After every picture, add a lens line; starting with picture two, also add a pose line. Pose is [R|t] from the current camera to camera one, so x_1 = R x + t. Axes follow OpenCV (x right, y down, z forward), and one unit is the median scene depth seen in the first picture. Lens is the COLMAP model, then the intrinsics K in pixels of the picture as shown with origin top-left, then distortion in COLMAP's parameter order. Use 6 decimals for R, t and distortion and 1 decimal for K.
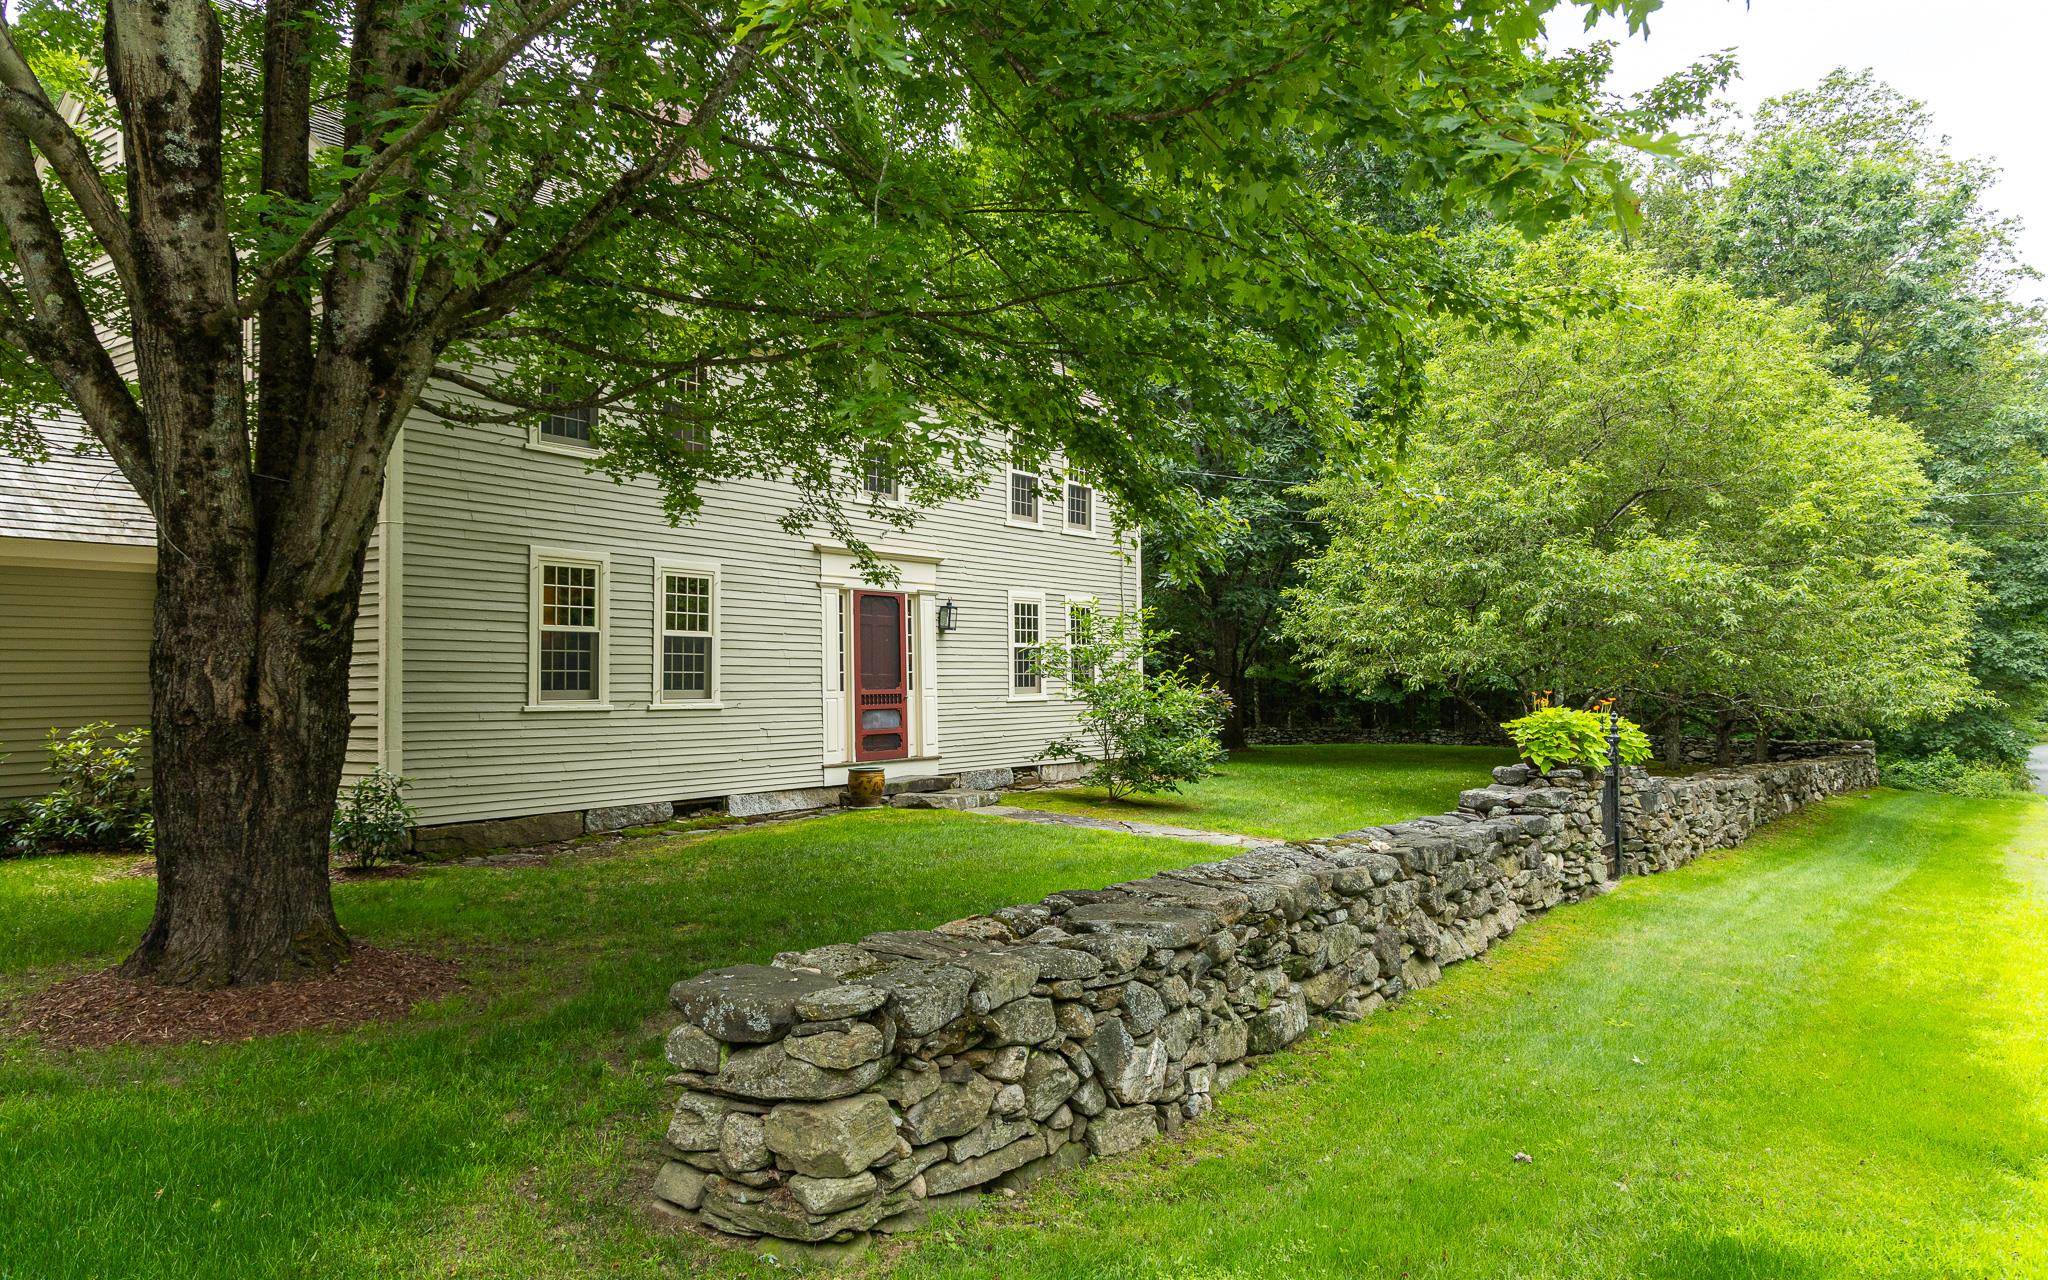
lens RADIAL K [[1453.9, 0, 1029.1], [0, 1453.9, 631.5], [0, 0, 1]] dist [0.019066, 0.004792]
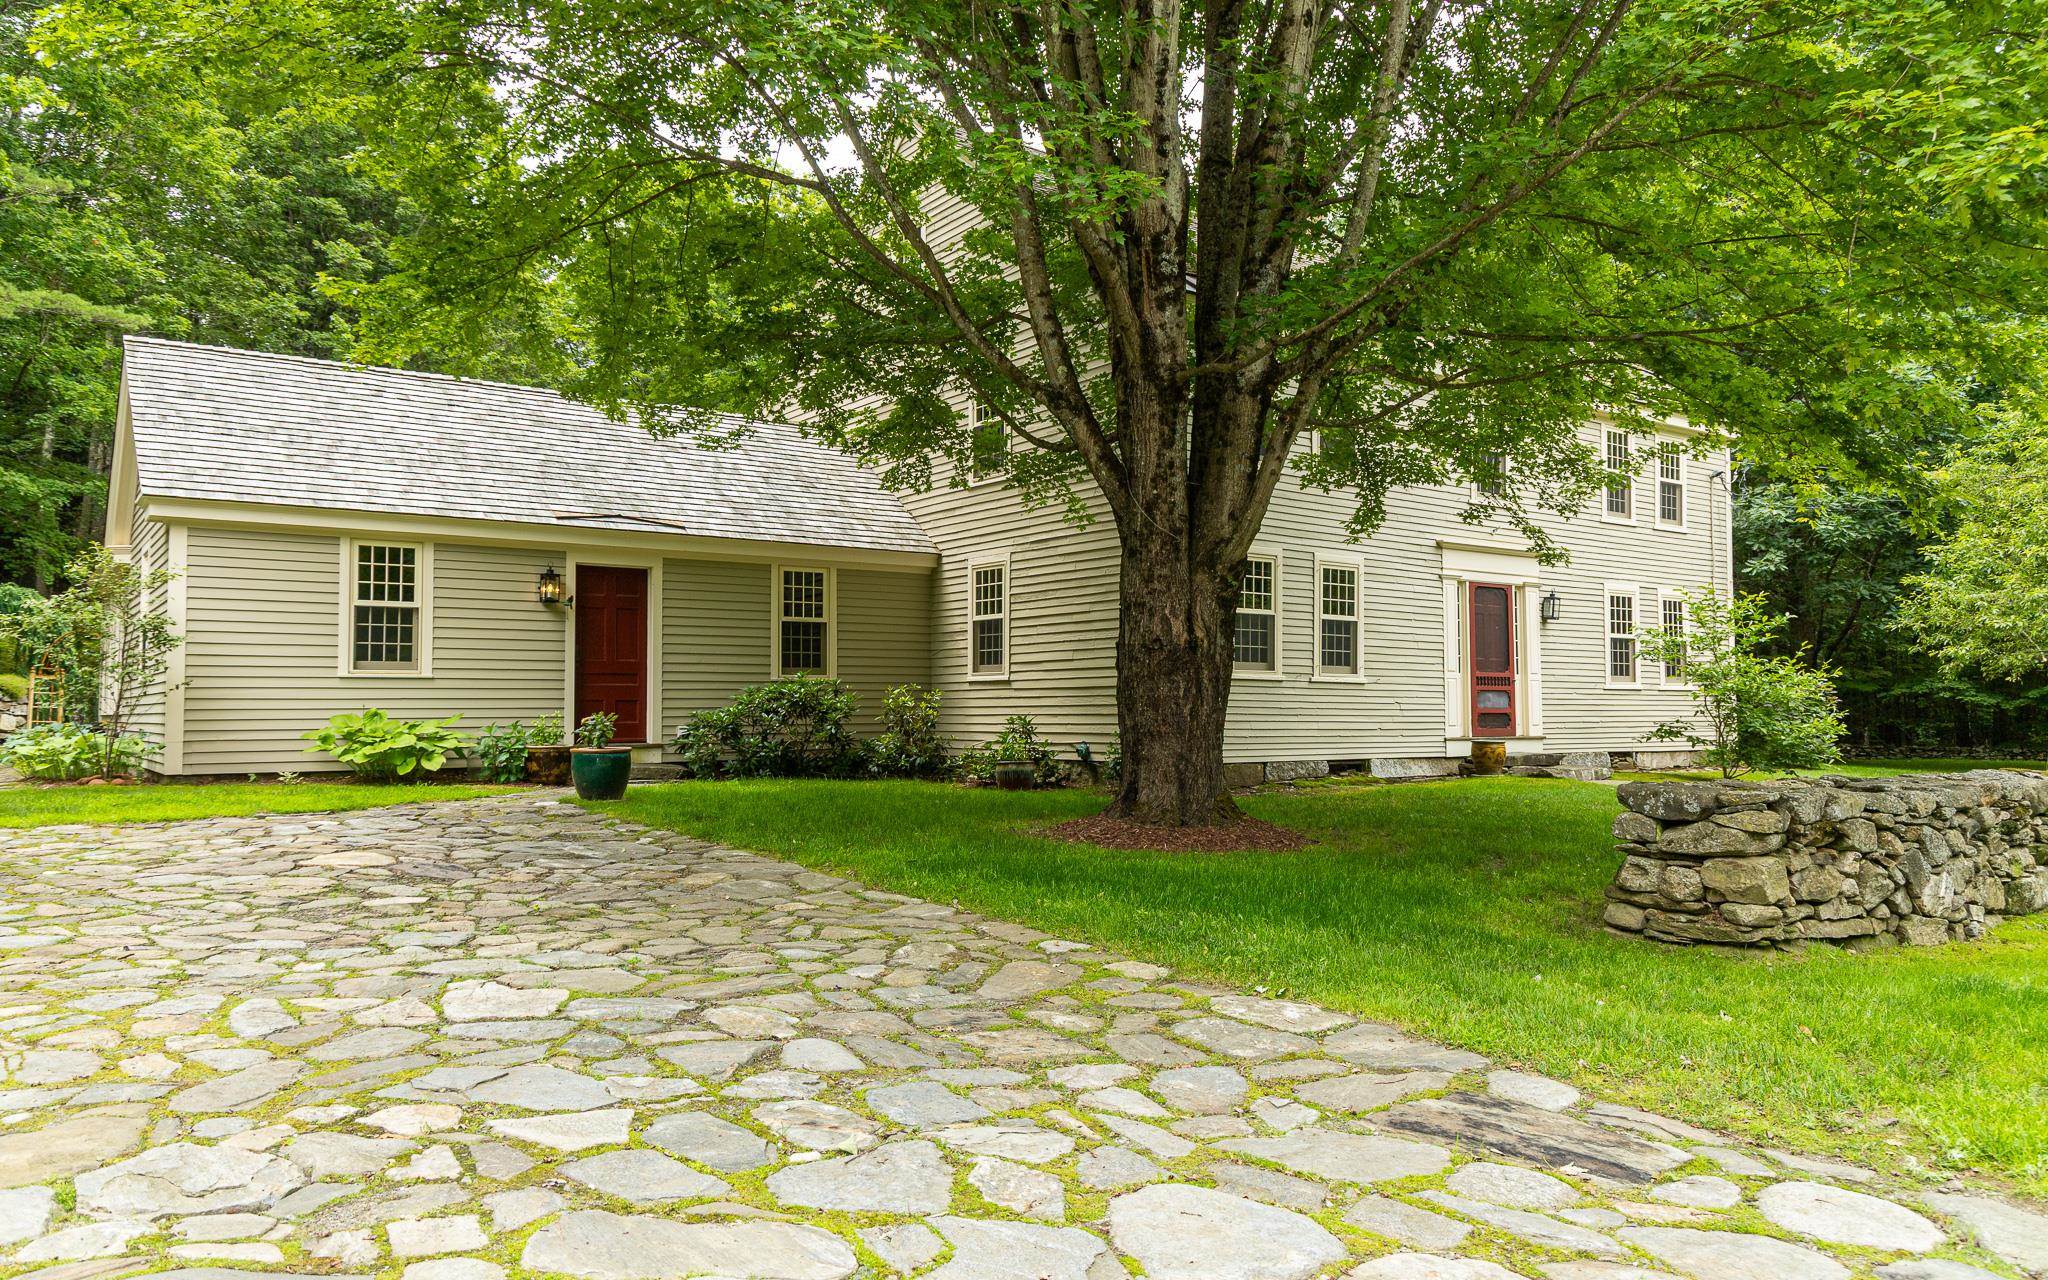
lens RADIAL K [[1453.9, 0, 1017.8], [0, 1453.9, 635.5], [0, 0, 1]] dist [0.019066, 0.004792]
pose [[0.945530, -0.004738, -0.325501, -0.216274], [0.001004, 0.999932, -0.011639, 0.064202], [0.325533, 0.010678, 0.945470, -0.419129]]
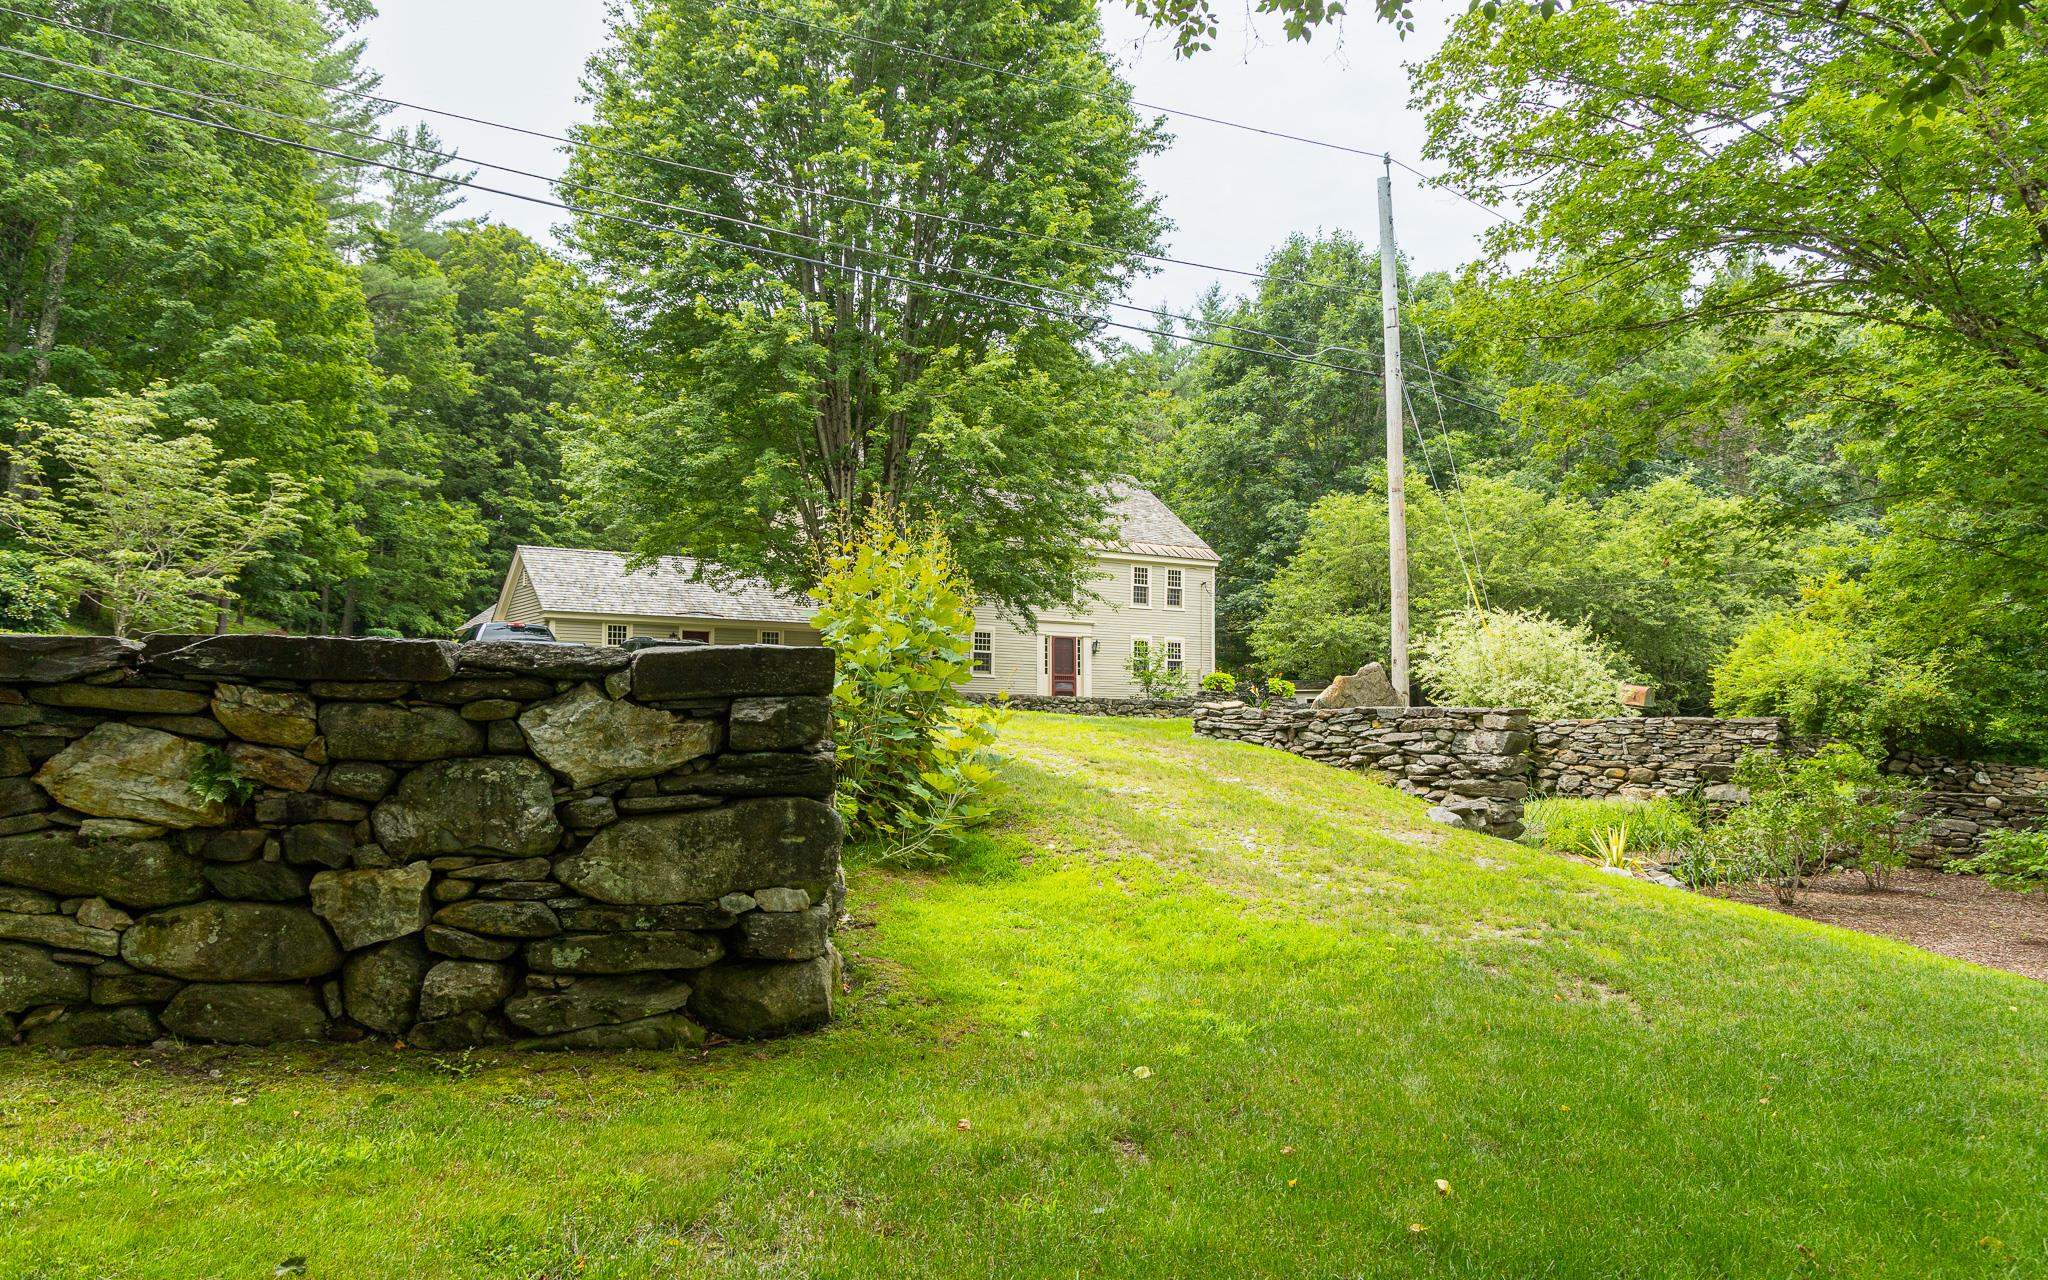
lens RADIAL K [[1453.9, 0, 1027.3], [0, 1453.9, 627.8], [0, 0, 1]] dist [0.019066, 0.004792]
pose [[0.939888, -0.001605, -0.341479, 1.891503], [-0.006584, 0.999718, -0.022822, 0.042469], [0.341420, 0.023698, 0.939612, -3.831196]]
